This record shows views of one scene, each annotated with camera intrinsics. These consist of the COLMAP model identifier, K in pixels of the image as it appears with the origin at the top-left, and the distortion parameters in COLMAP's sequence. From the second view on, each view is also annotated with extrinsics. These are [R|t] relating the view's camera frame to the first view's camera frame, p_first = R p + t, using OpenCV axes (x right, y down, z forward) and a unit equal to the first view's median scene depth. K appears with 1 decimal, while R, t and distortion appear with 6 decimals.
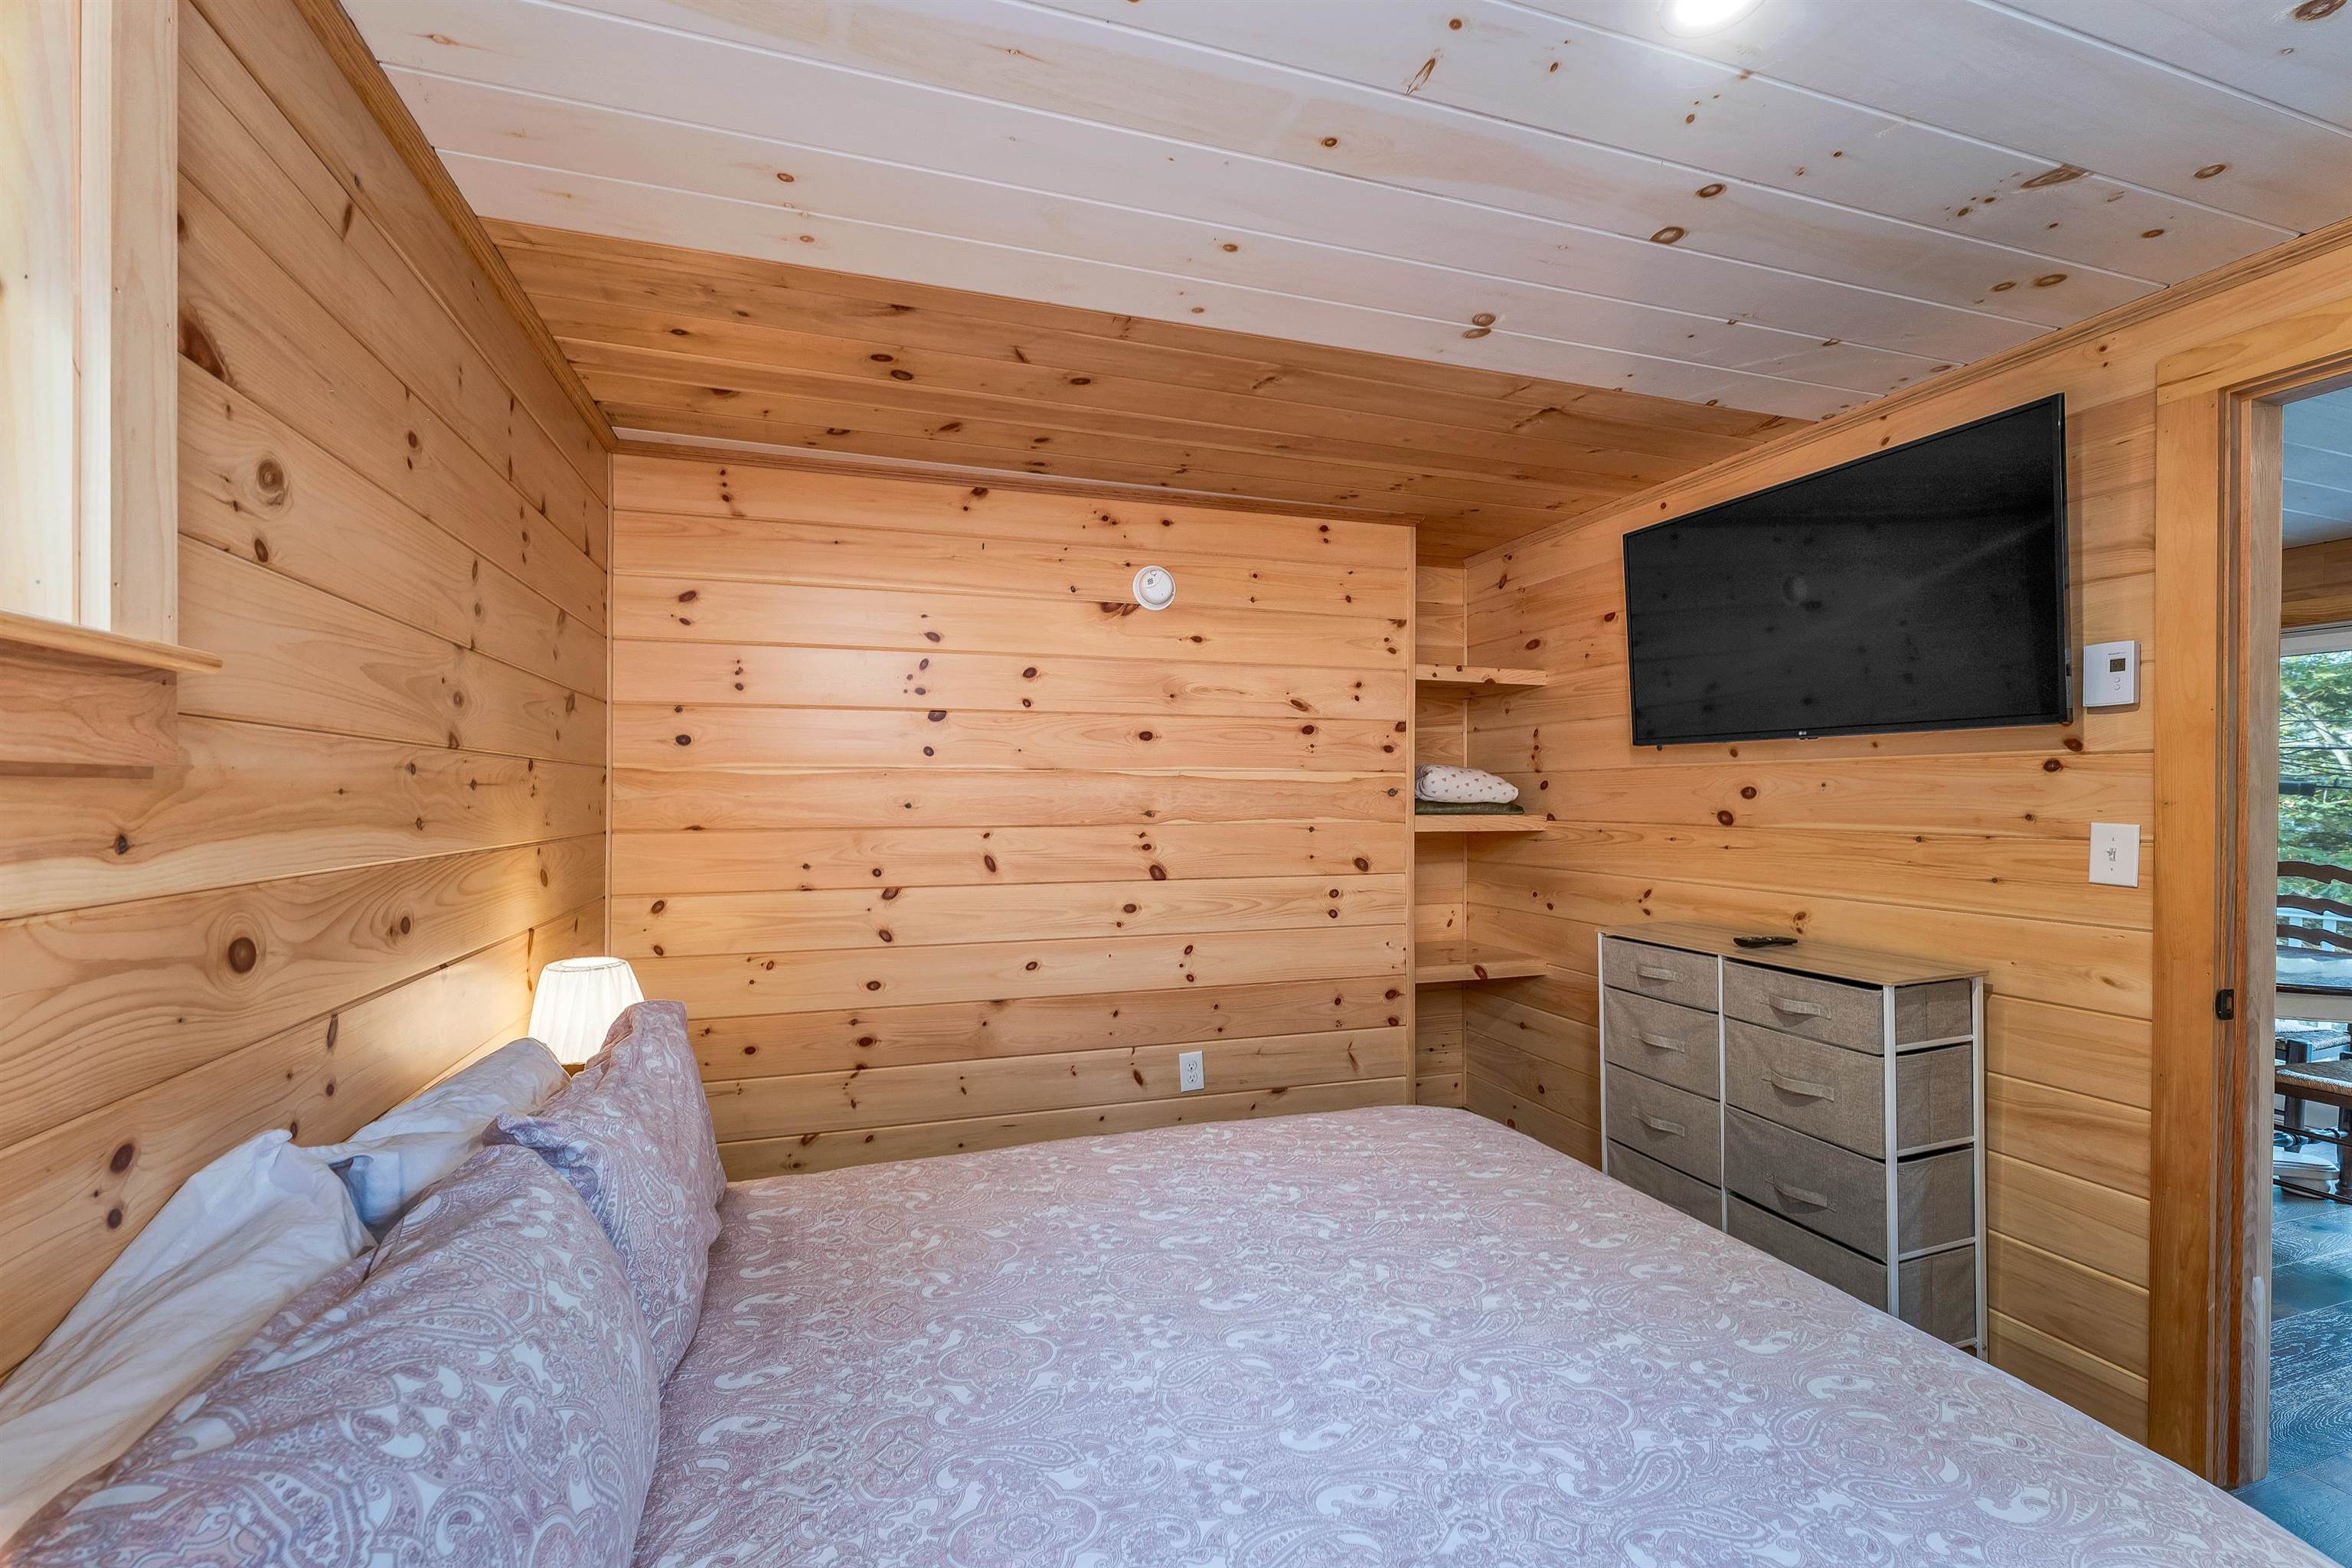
lens RADIAL K [[981.0, 0, 1161.0], [0, 981.0, 788.6], [0, 0, 1]] dist [0.001877, 0.000005]
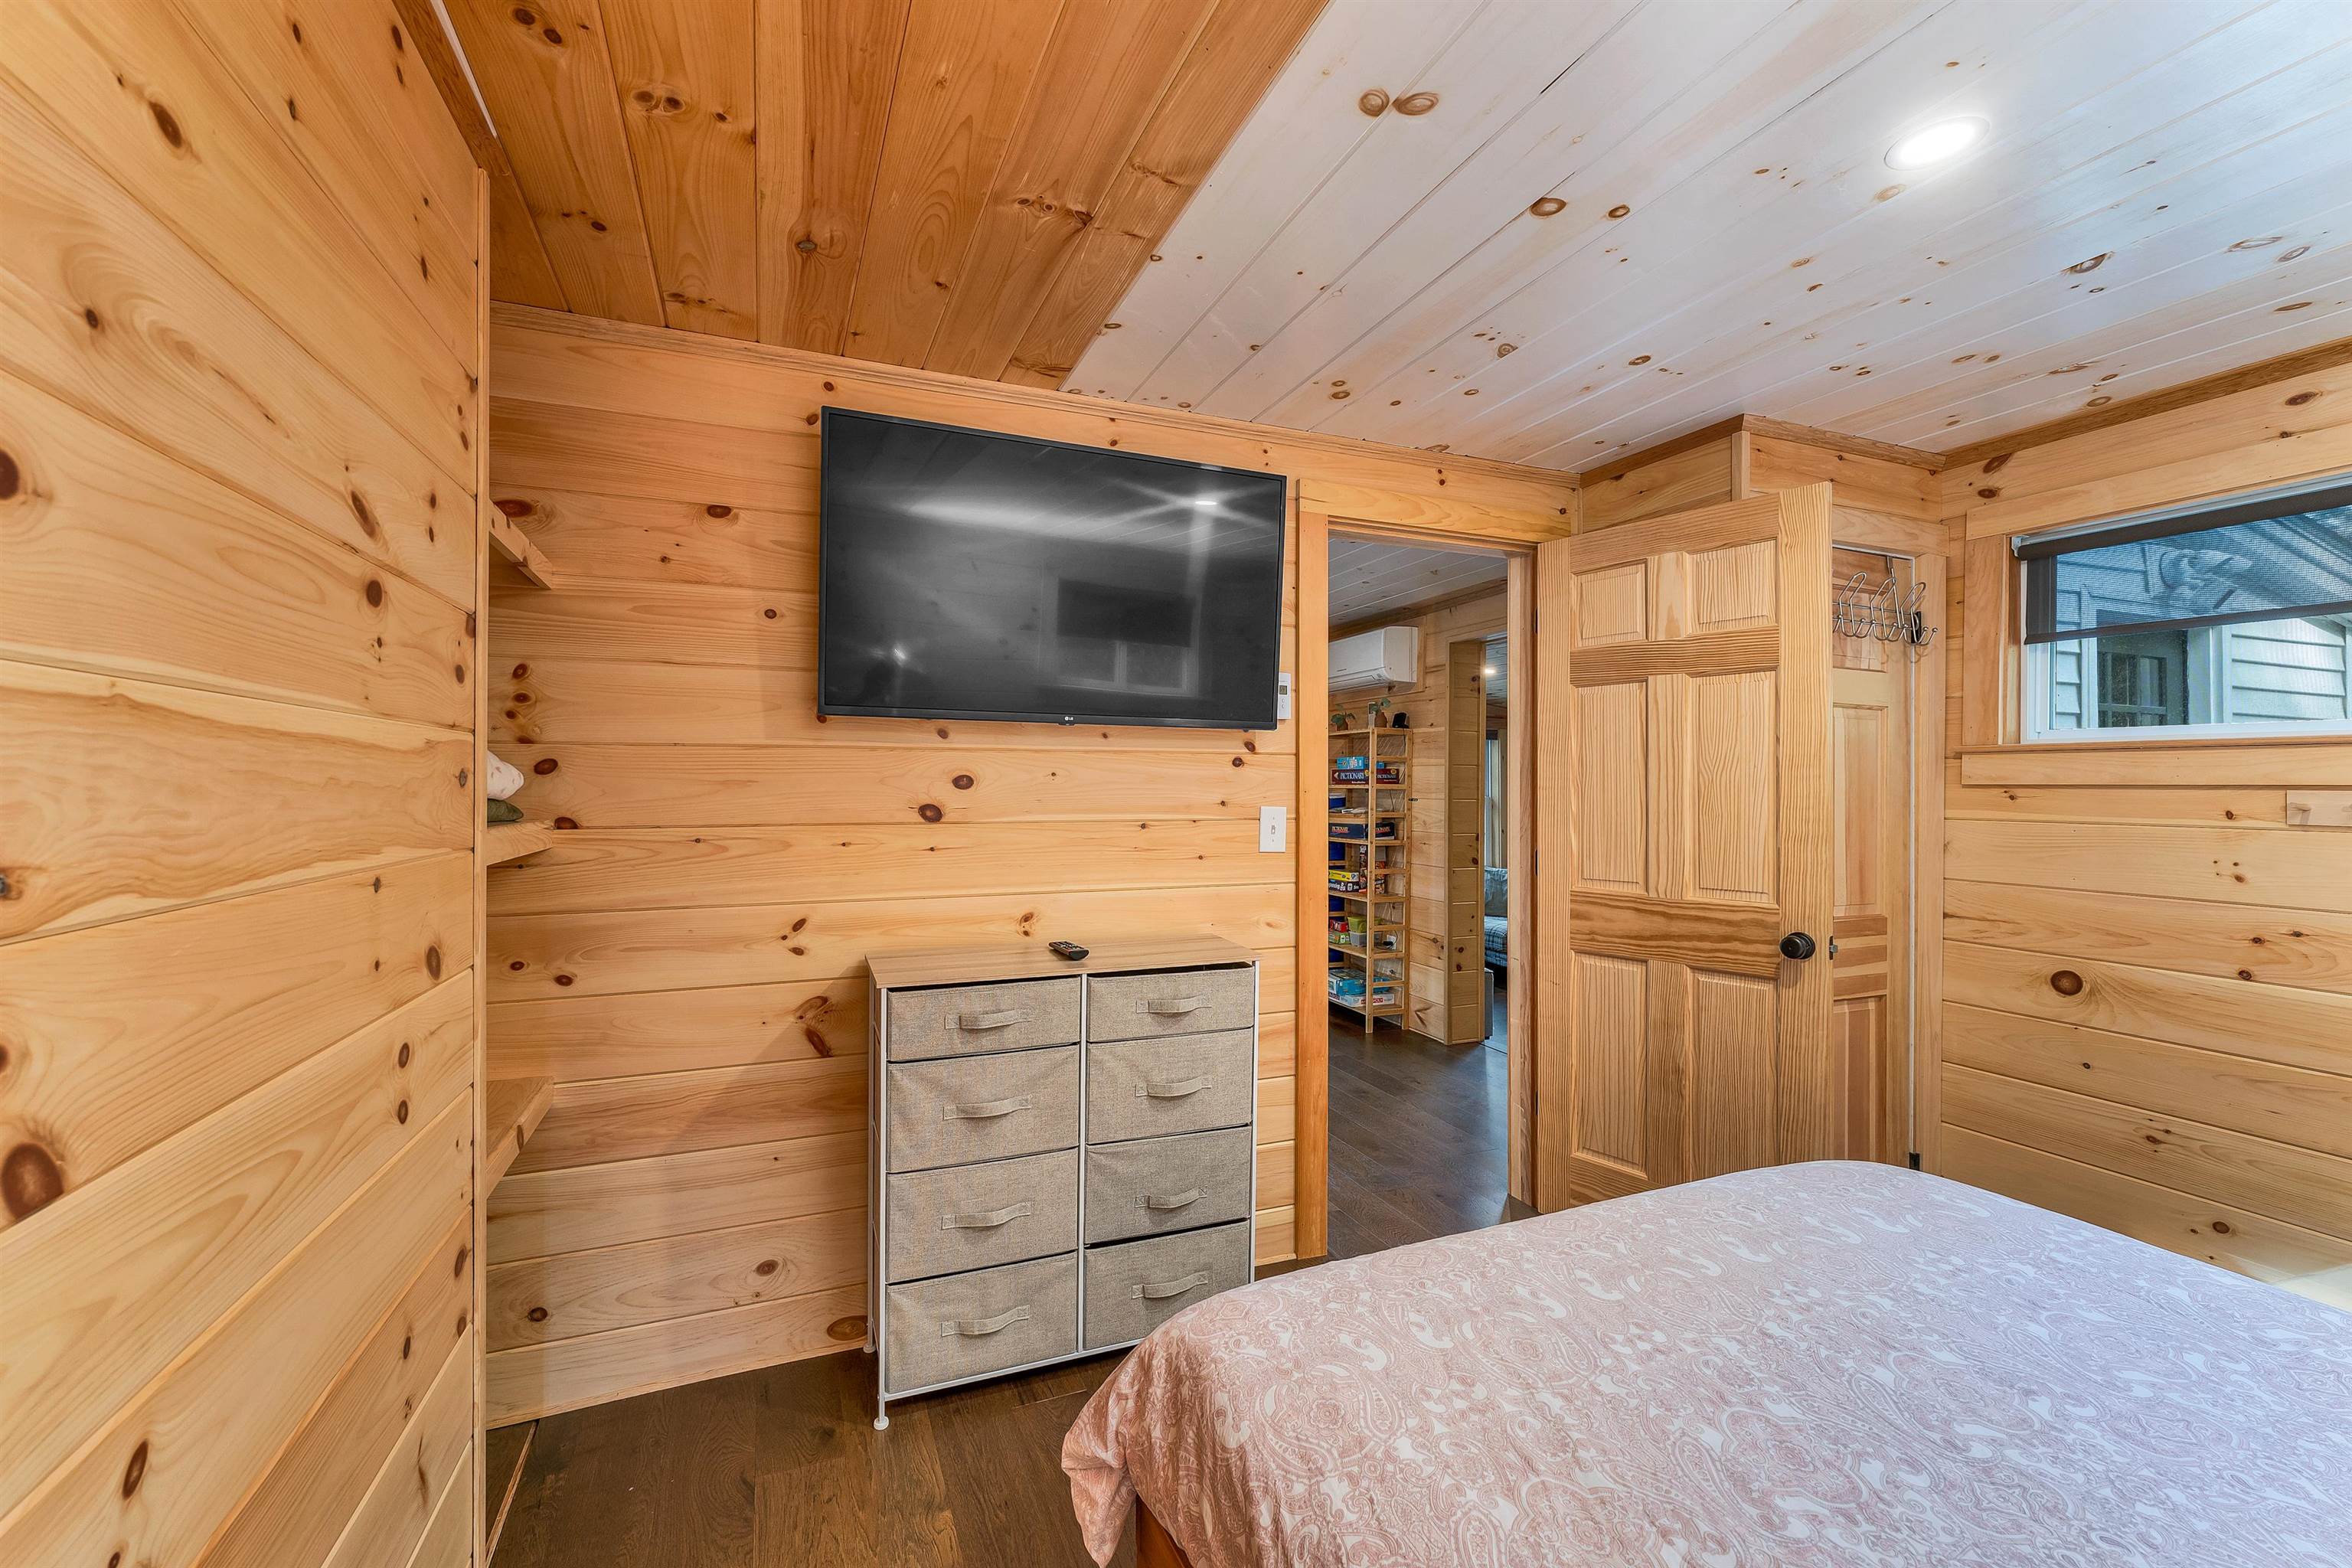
lens RADIAL K [[981.0, 0, 1135.9], [0, 981.0, 776.6], [0, 0, 1]] dist [0.001877, 0.000005]
pose [[-0.082781, 0.007604, 0.996539, -0.287807], [-0.008545, 0.999929, -0.008339, 0.005831], [-0.996531, -0.009205, -0.082710, 1.045185]]
